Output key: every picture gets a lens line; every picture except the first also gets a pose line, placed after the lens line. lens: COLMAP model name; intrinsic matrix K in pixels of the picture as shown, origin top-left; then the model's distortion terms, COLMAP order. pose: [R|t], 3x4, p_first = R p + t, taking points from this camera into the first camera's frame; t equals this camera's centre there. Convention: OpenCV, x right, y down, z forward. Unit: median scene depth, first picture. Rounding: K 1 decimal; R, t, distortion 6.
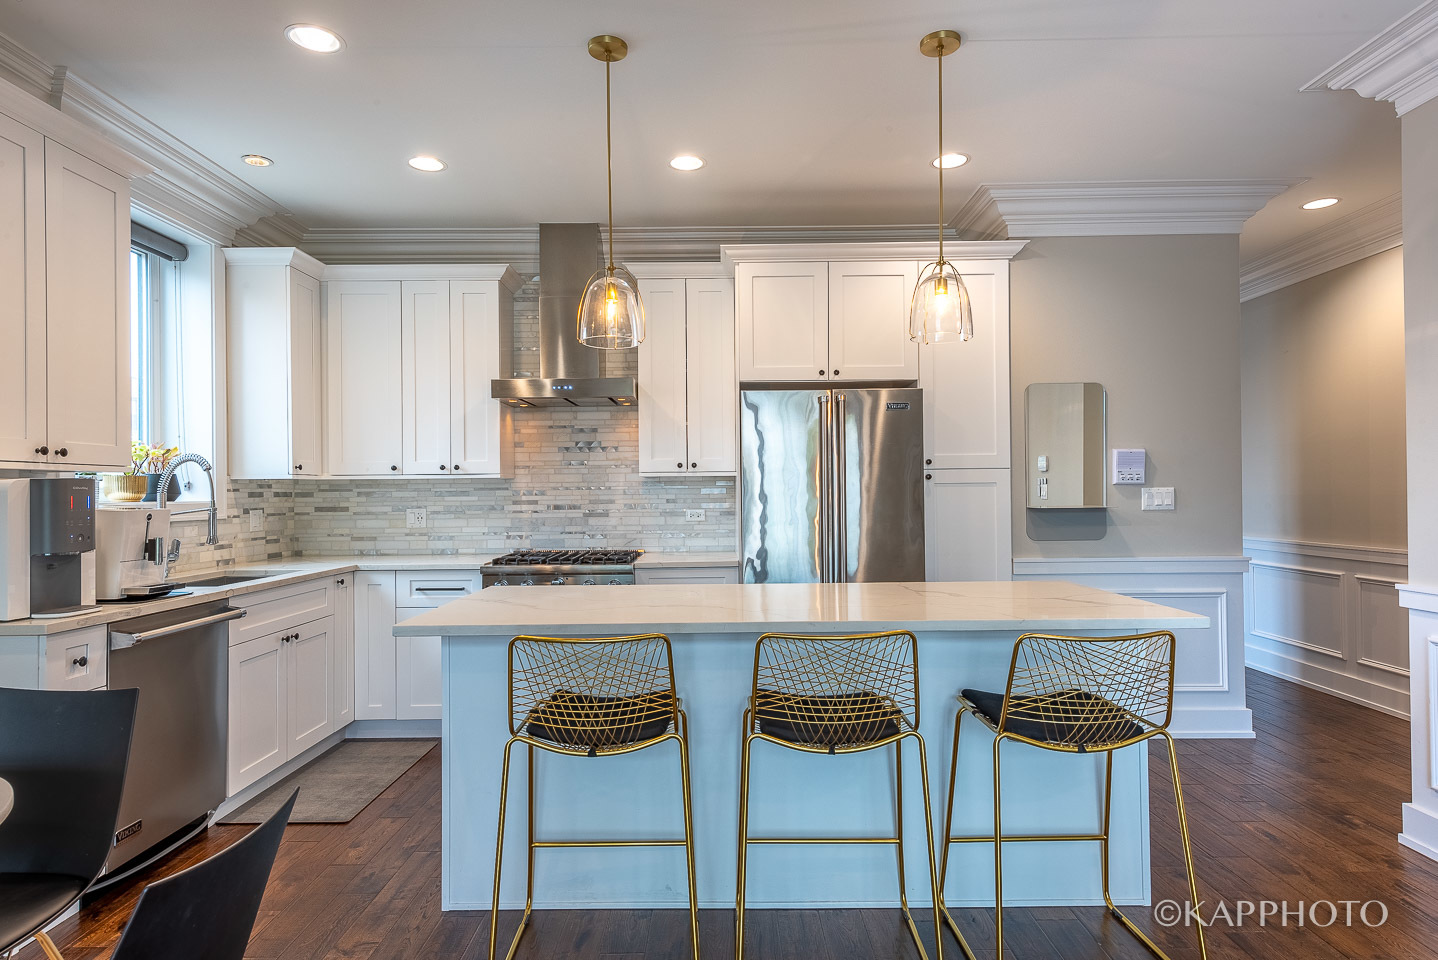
lens RADIAL K [[808.8, 0, 732.8], [0, 808.8, 485.9], [0, 0, 1]] dist [0.016602, 0.000544]
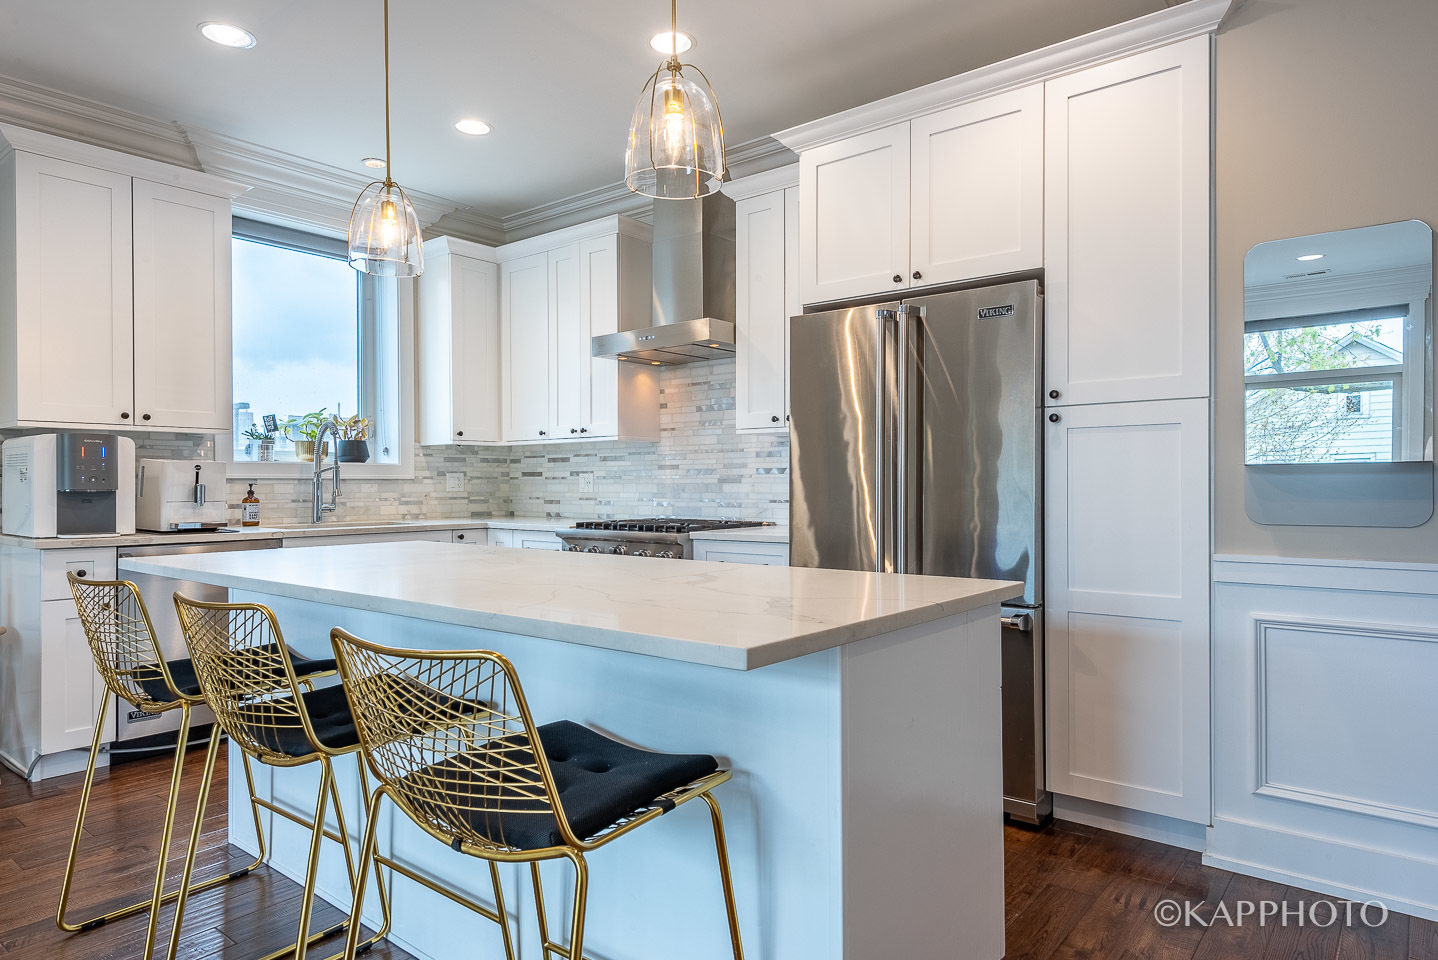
lens RADIAL K [[838.9, 0, 711.0], [0, 838.9, 483.0], [0, 0, 1]] dist [0.006094, -0.000394]
pose [[0.778789, 0.005622, -0.627260, 0.426585], [0.002824, 0.999918, 0.012468, 0.029556], [0.627279, -0.011482, 0.778710, 0.302348]]
